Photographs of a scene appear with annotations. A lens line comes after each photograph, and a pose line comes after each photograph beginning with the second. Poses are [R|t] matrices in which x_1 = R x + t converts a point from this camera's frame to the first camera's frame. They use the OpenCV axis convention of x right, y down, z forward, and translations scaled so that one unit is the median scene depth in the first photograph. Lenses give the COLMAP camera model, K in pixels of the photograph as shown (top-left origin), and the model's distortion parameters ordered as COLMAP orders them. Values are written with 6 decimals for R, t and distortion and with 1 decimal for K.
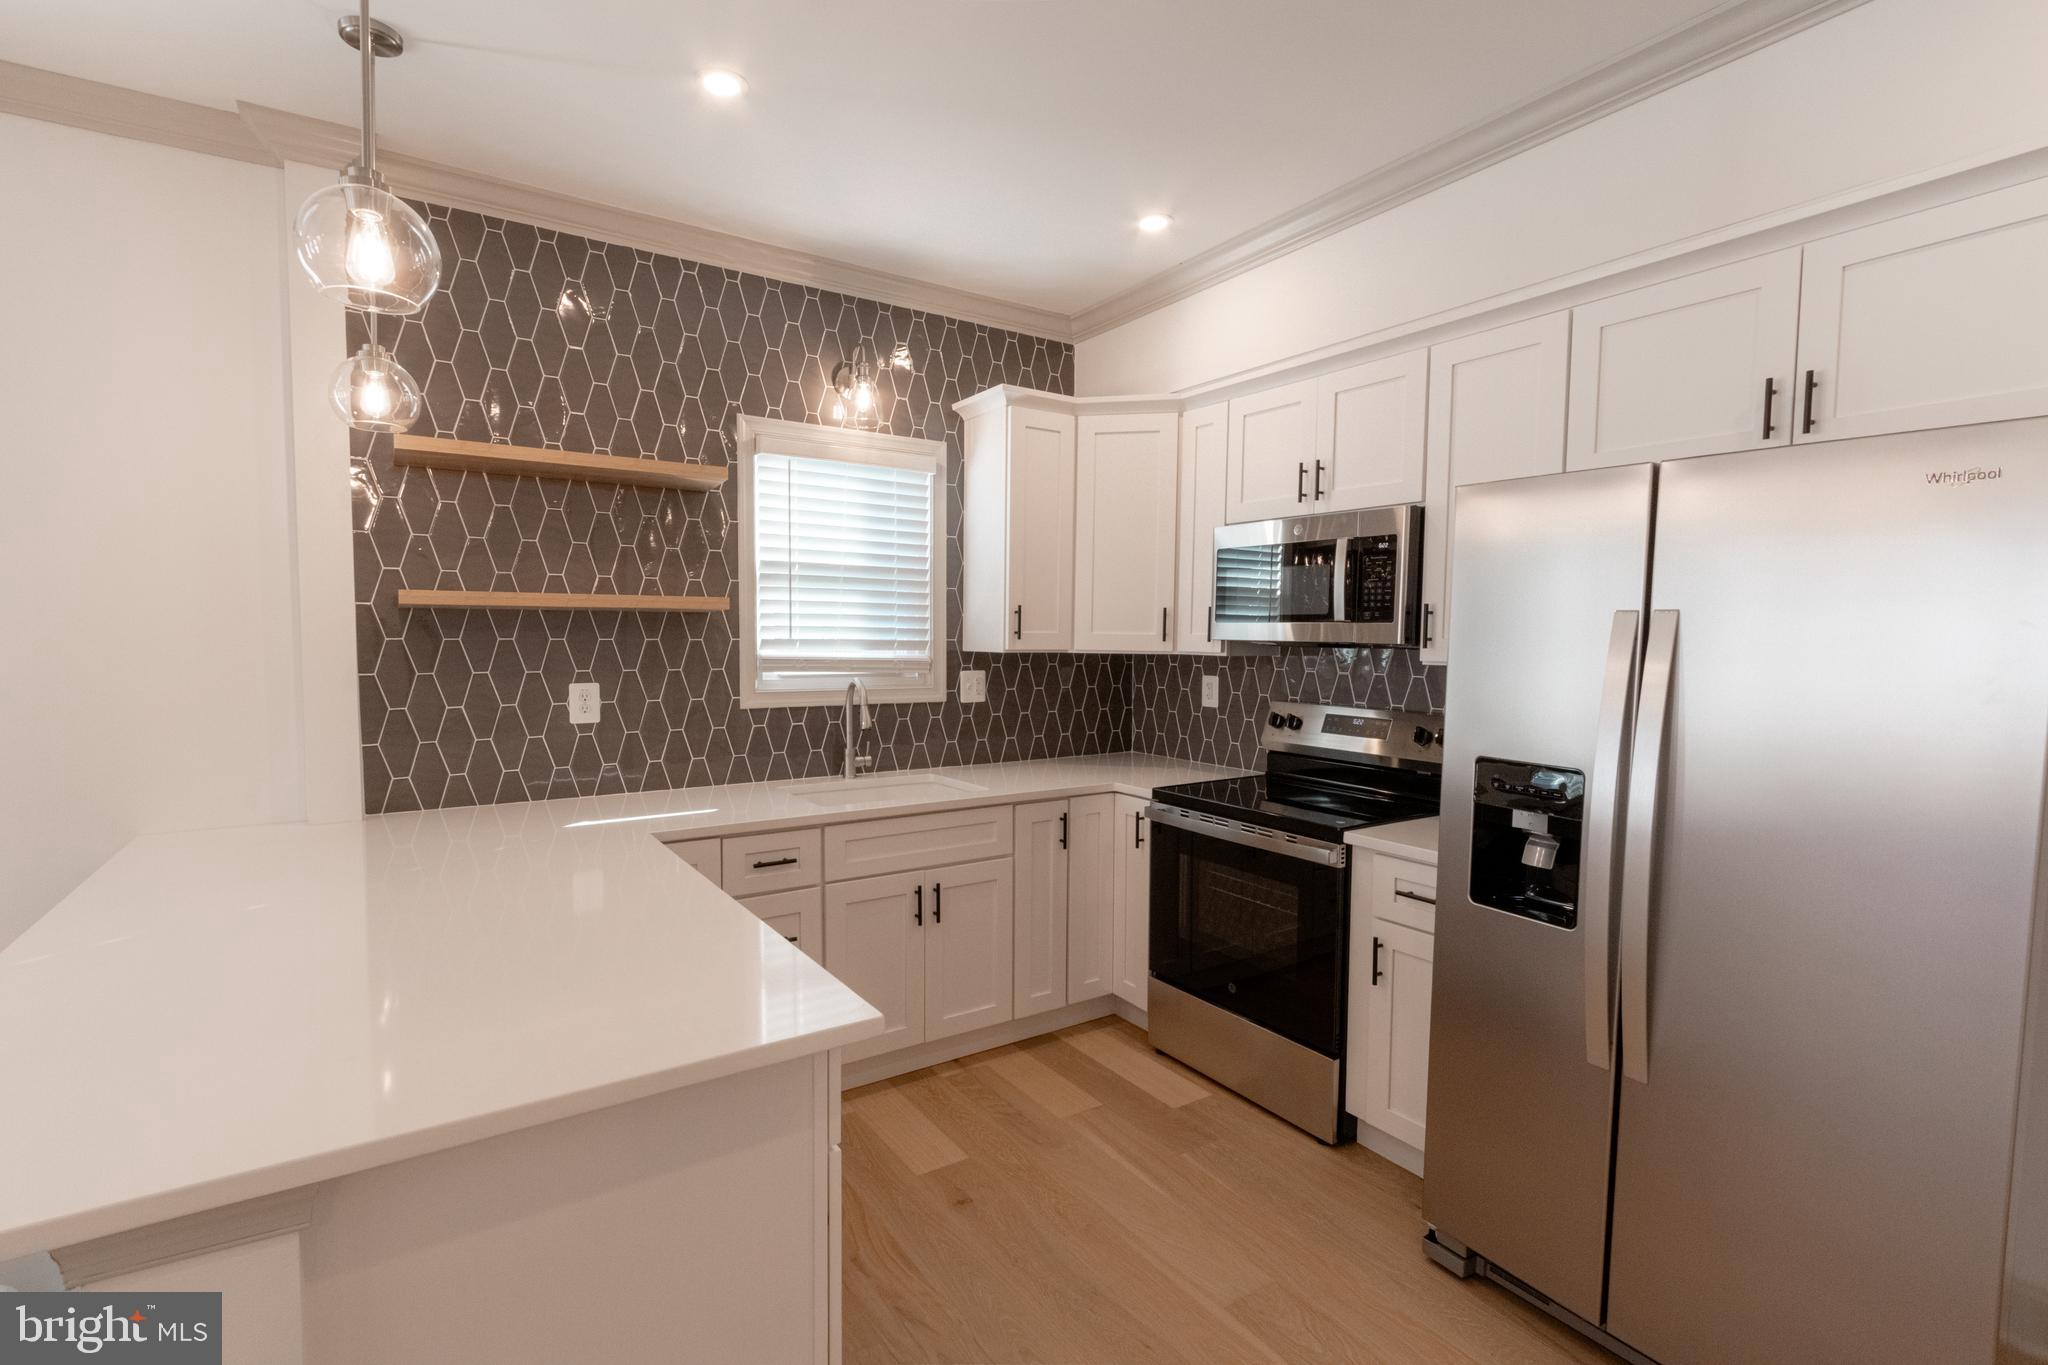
lens RADIAL K [[938.1, 0, 993.3], [0, 938.1, 683.9], [0, 0, 1]] dist [0.012240, -0.002033]
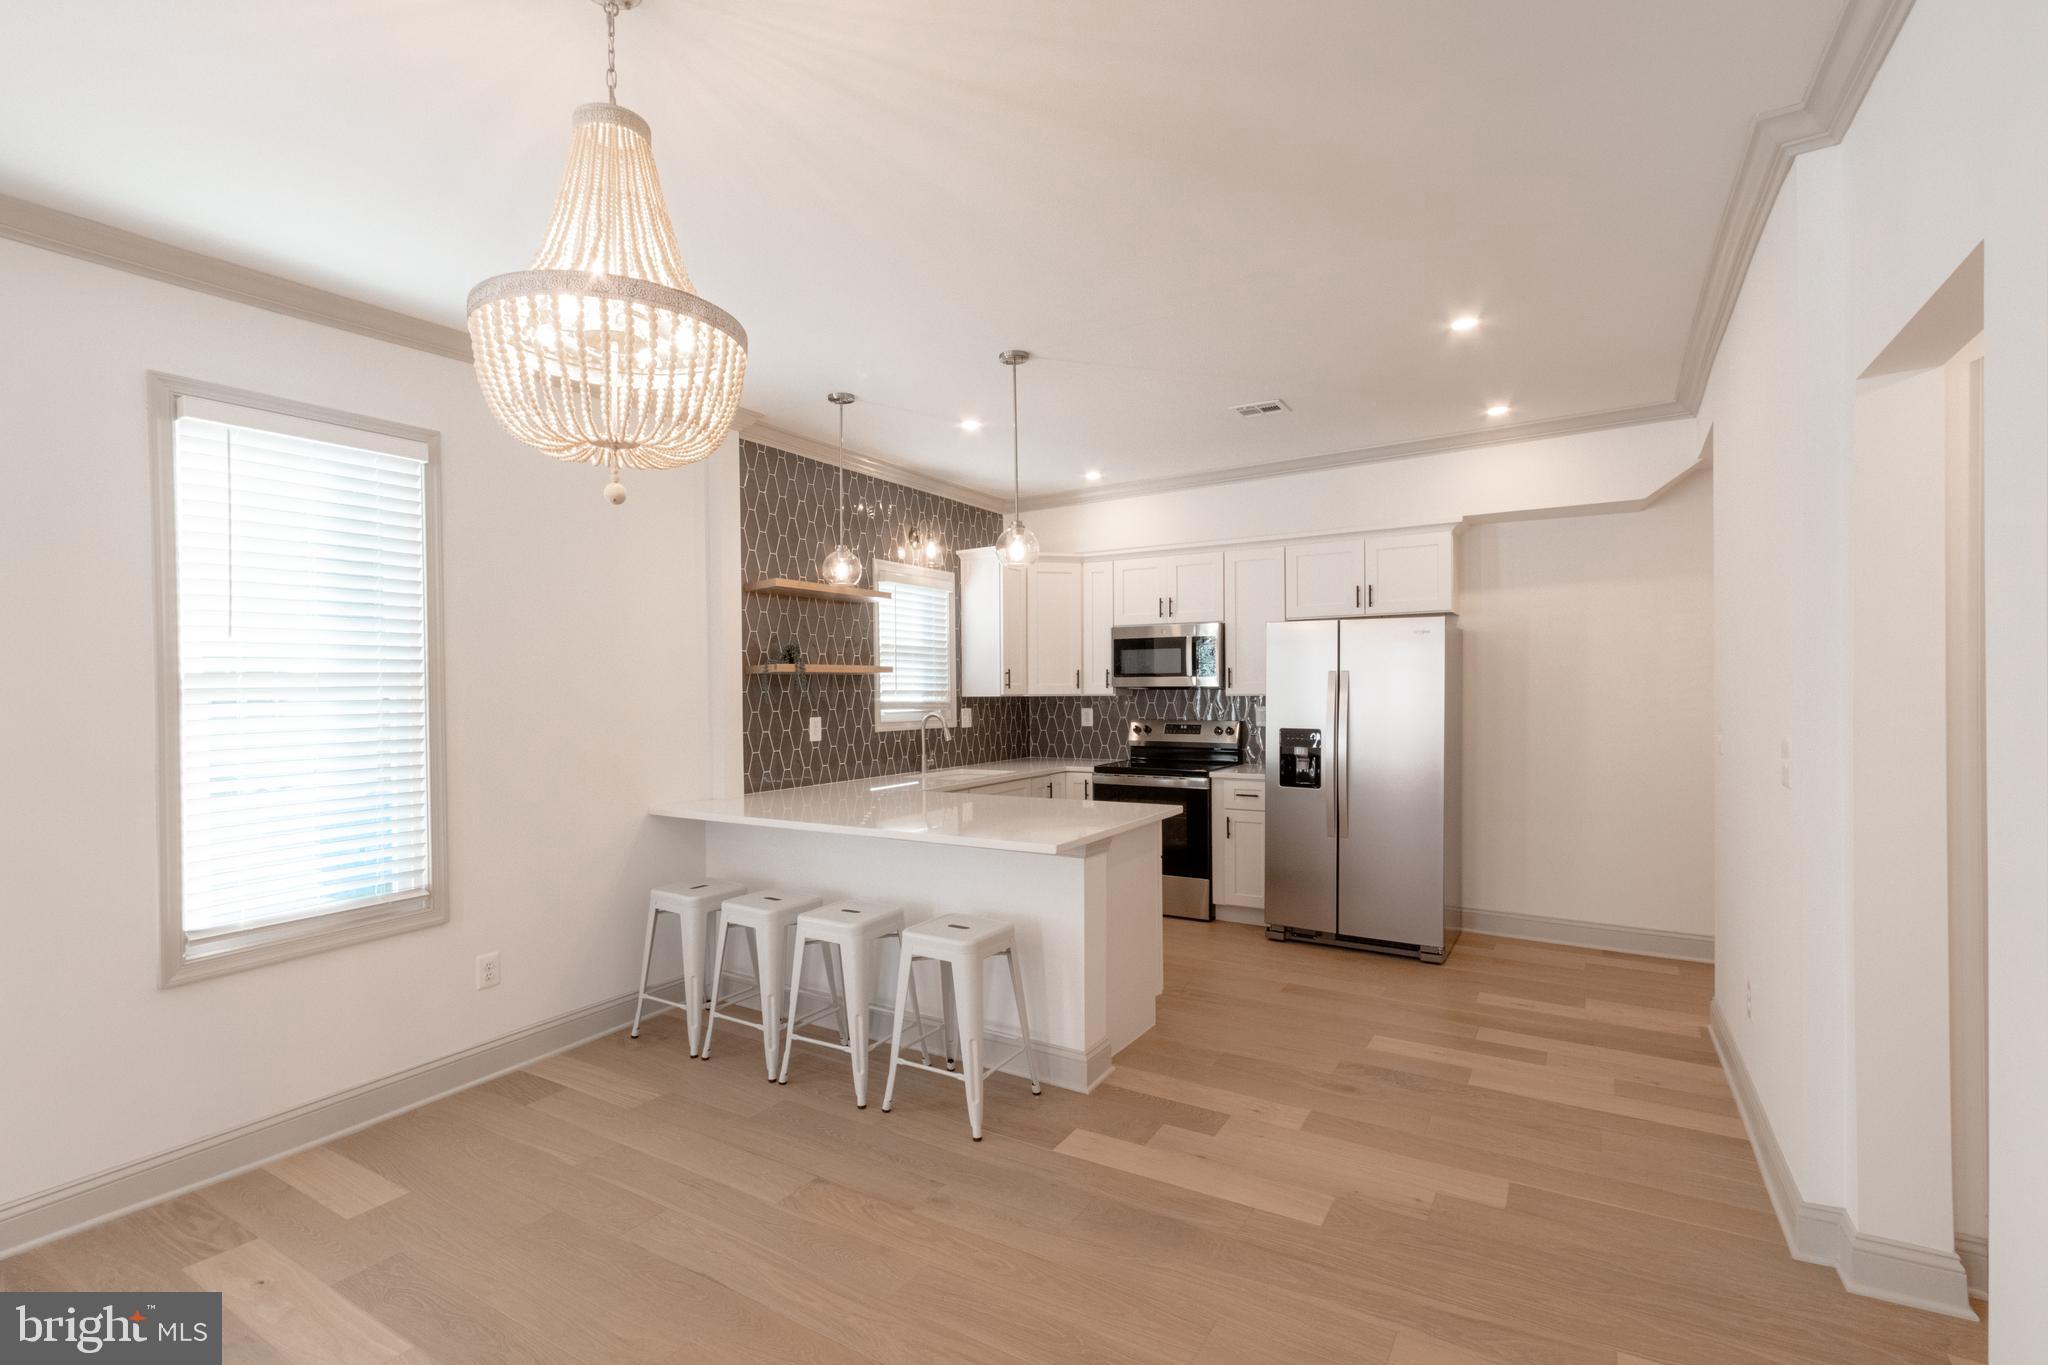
lens RADIAL K [[938.1, 0, 1003.1], [0, 938.1, 694.2], [0, 0, 1]] dist [0.012240, -0.002033]
pose [[0.905408, -0.018330, 0.424147, -0.816713], [0.040095, 0.998294, -0.042447, 0.041421], [-0.422645, 0.055438, 0.904598, -0.649531]]
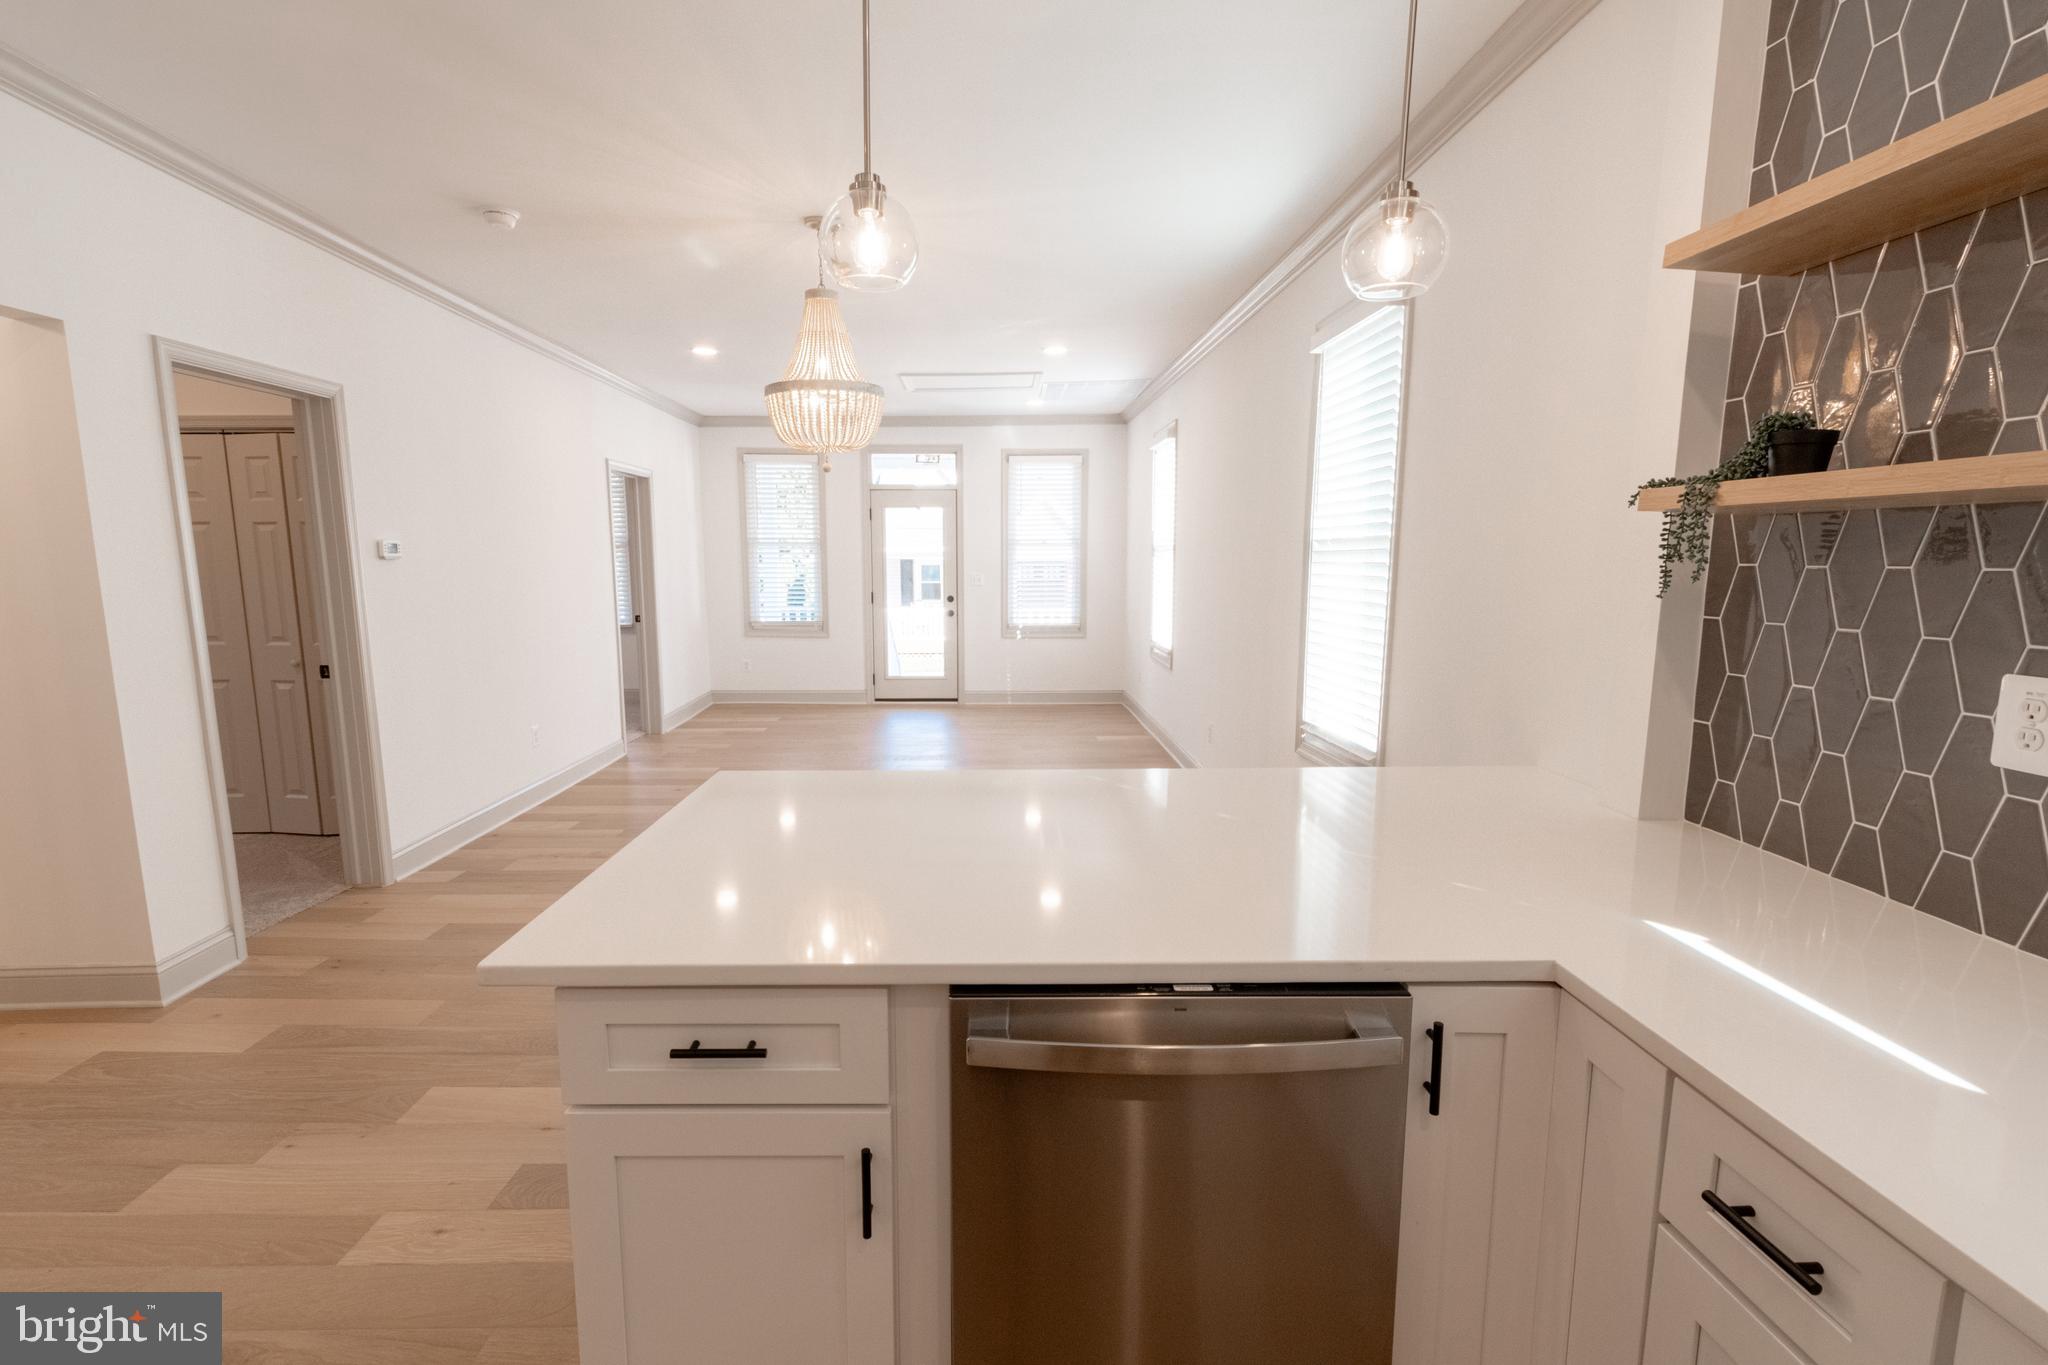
lens RADIAL K [[938.1, 0, 971.1], [0, 938.1, 686.0], [0, 0, 1]] dist [0.012240, -0.002033]
pose [[-0.546023, 0.117086, -0.829548, 0.161507], [-0.042796, 0.984994, 0.167196, -0.045336], [0.836676, 0.126794, -0.532819, 0.801304]]
